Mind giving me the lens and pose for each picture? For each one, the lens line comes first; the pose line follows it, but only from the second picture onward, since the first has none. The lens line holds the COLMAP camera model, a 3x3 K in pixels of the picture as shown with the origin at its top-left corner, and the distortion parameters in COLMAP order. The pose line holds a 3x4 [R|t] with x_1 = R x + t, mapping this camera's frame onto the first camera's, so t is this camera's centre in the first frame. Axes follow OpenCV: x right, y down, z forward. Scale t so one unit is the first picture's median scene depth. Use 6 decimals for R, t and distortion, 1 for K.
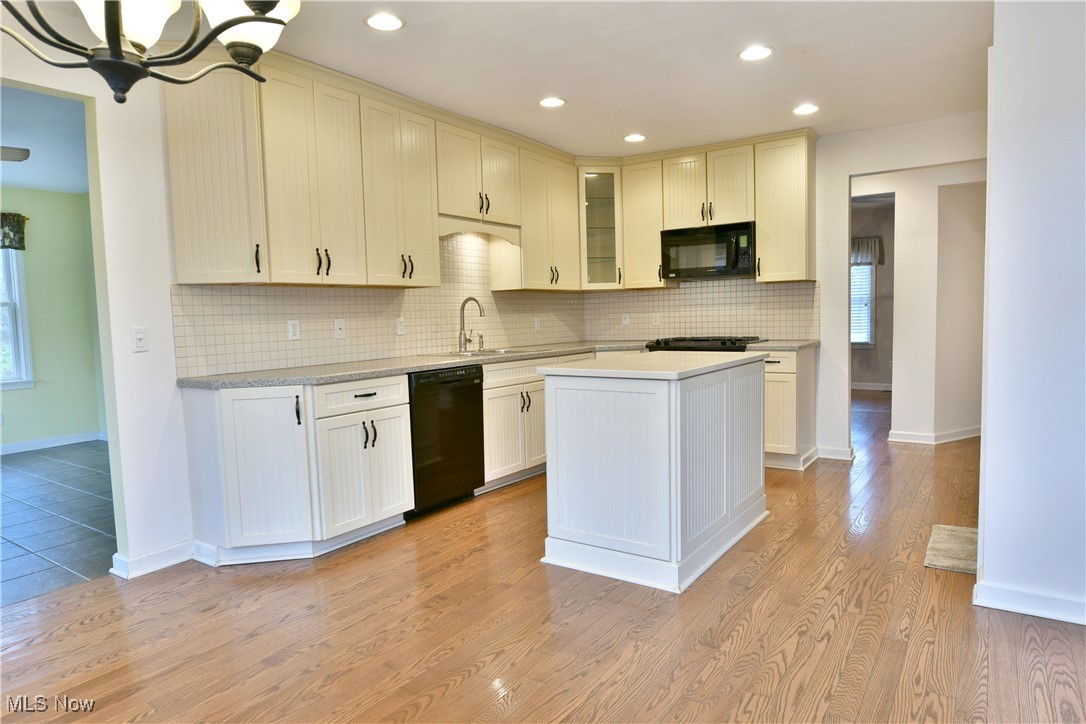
lens RADIAL K [[667.8, 0, 543.6], [0, 667.8, 365.9], [0, 0, 1]] dist [-0.014514, -0.004660]
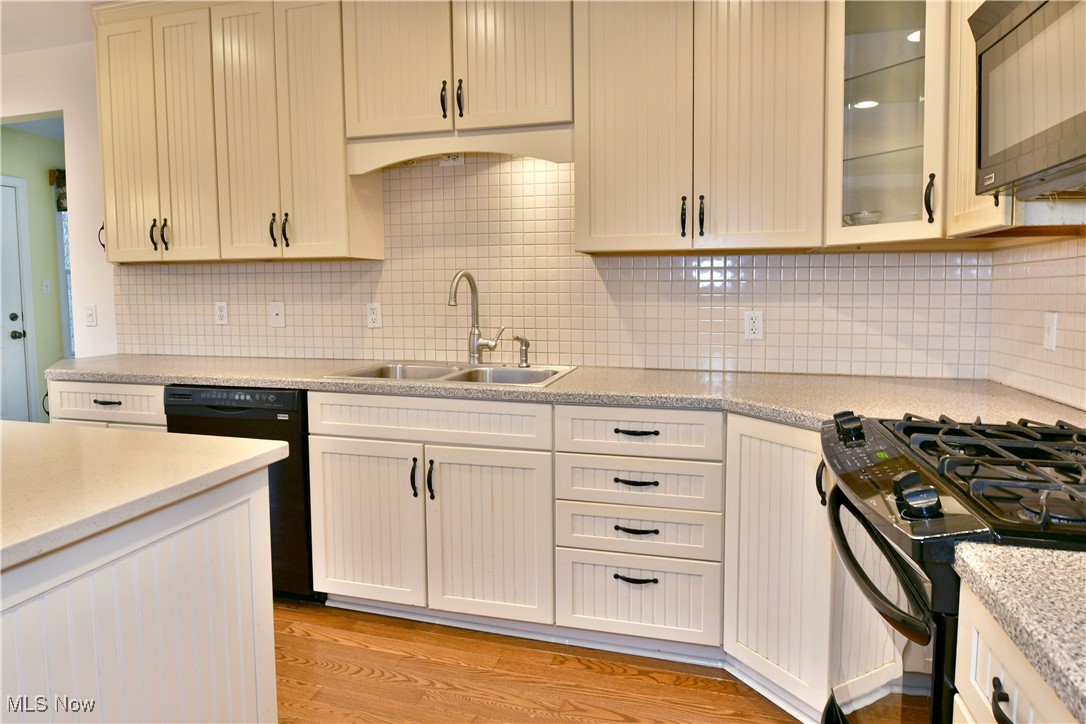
lens RADIAL K [[674.2, 0, 541.5], [0, 674.2, 344.8], [0, 0, 1]] dist [-0.008742, -0.000104]
pose [[0.318506, 0.102830, -0.942327, 0.482165], [-0.078207, 0.993560, 0.081987, -0.096890], [0.944689, 0.047583, 0.324497, 0.919195]]
